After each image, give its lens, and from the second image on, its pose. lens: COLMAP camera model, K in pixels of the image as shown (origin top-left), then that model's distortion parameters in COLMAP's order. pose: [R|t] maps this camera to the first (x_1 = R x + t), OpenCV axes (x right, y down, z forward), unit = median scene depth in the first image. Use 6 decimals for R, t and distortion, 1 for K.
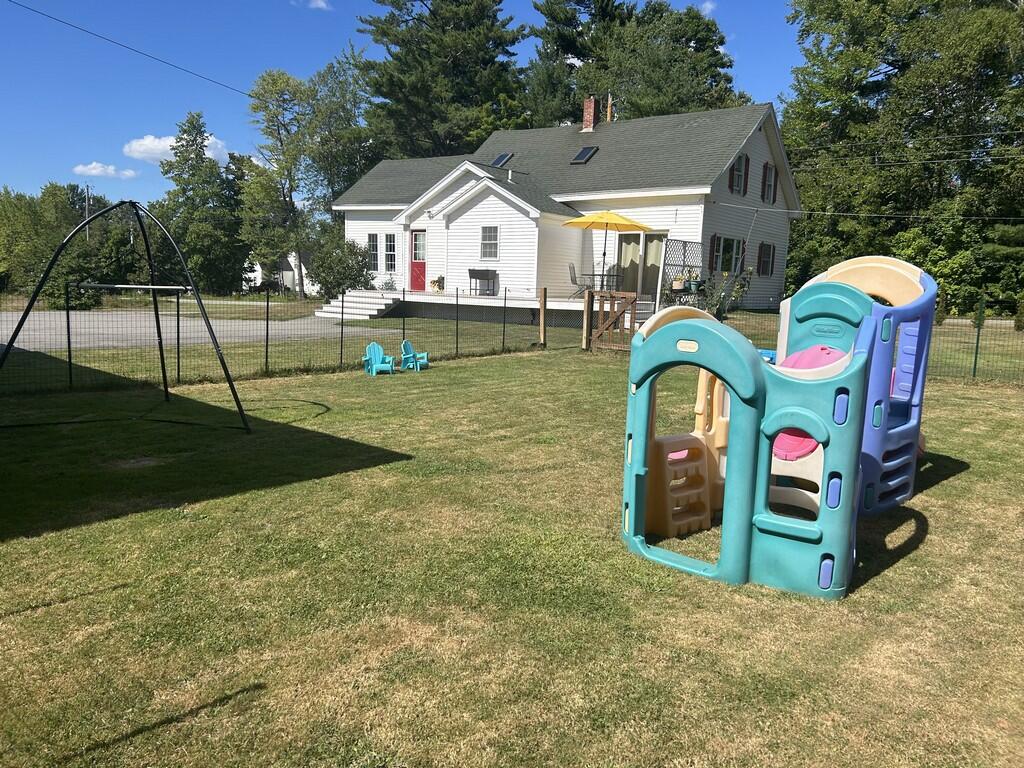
lens RADIAL K [[771.3, 0, 512.0], [0, 771.3, 384.0], [0, 0, 1]] dist [0.069640, -0.051796]
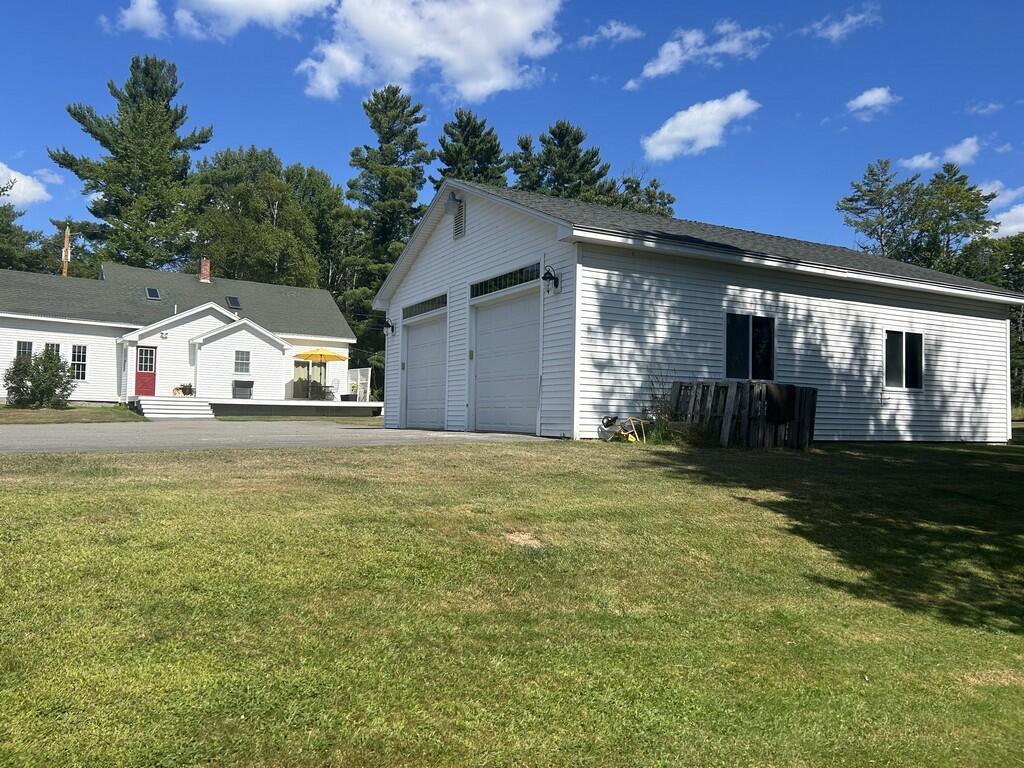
lens RADIAL K [[771.3, 0, 512.0], [0, 771.3, 384.0], [0, 0, 1]] dist [0.069640, -0.051796]
pose [[0.339848, 0.019131, 0.940286, -1.097742], [0.117115, 0.991150, -0.062495, 0.004287], [-0.933160, 0.131360, 0.334600, 0.058167]]
